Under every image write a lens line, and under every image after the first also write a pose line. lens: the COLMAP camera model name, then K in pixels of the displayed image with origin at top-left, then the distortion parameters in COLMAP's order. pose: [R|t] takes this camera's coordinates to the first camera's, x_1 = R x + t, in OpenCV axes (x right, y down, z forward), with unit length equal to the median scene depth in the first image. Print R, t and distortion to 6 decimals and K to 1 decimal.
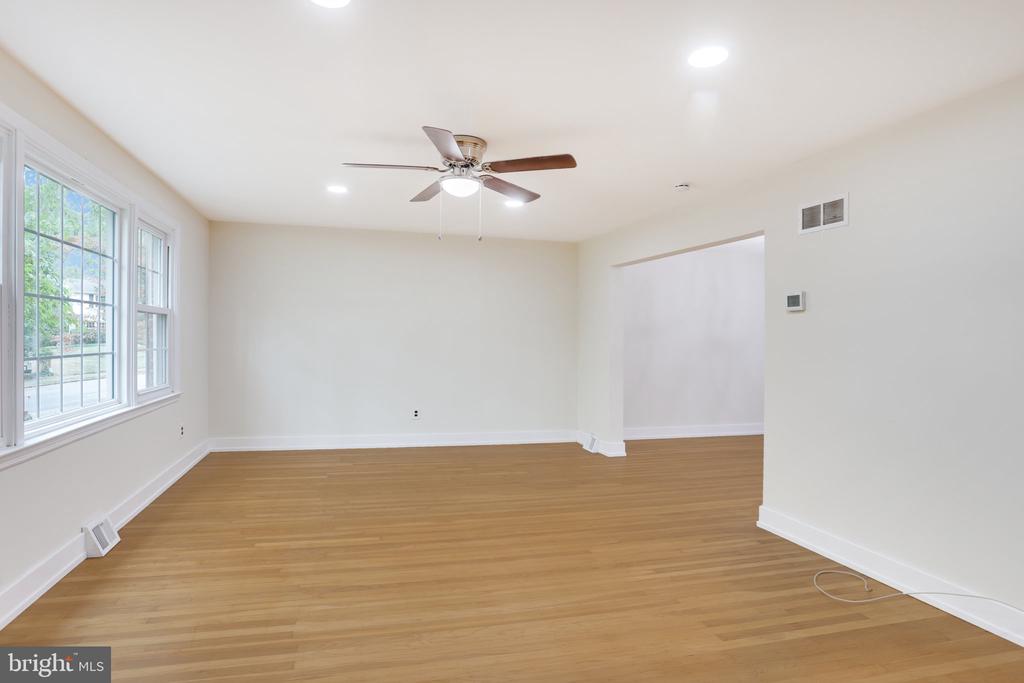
lens RADIAL K [[532.6, 0, 512.0], [0, 532.6, 341.5], [0, 0, 1]] dist [-0.001742, -0.033420]
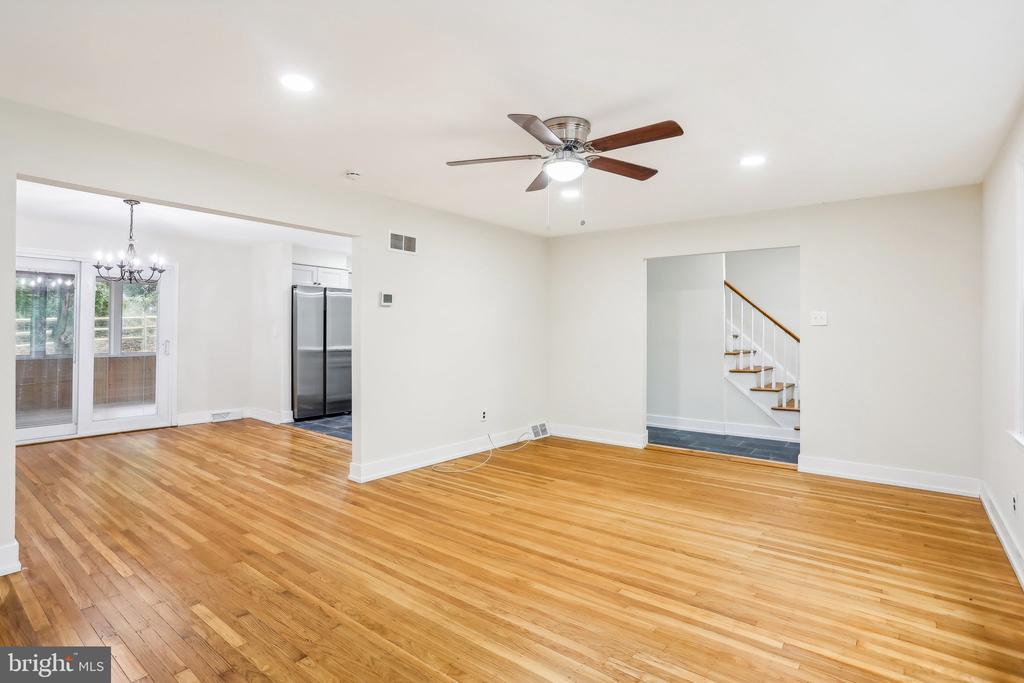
lens RADIAL K [[532.8, 0, 512.9], [0, 532.8, 332.7], [0, 0, 1]] dist [-0.025274, -0.000442]
pose [[-0.592144, -0.017365, 0.805645, -0.809561], [-0.018464, 0.999798, 0.007979, -0.008470], [-0.805621, -0.010151, -0.592345, 1.666609]]
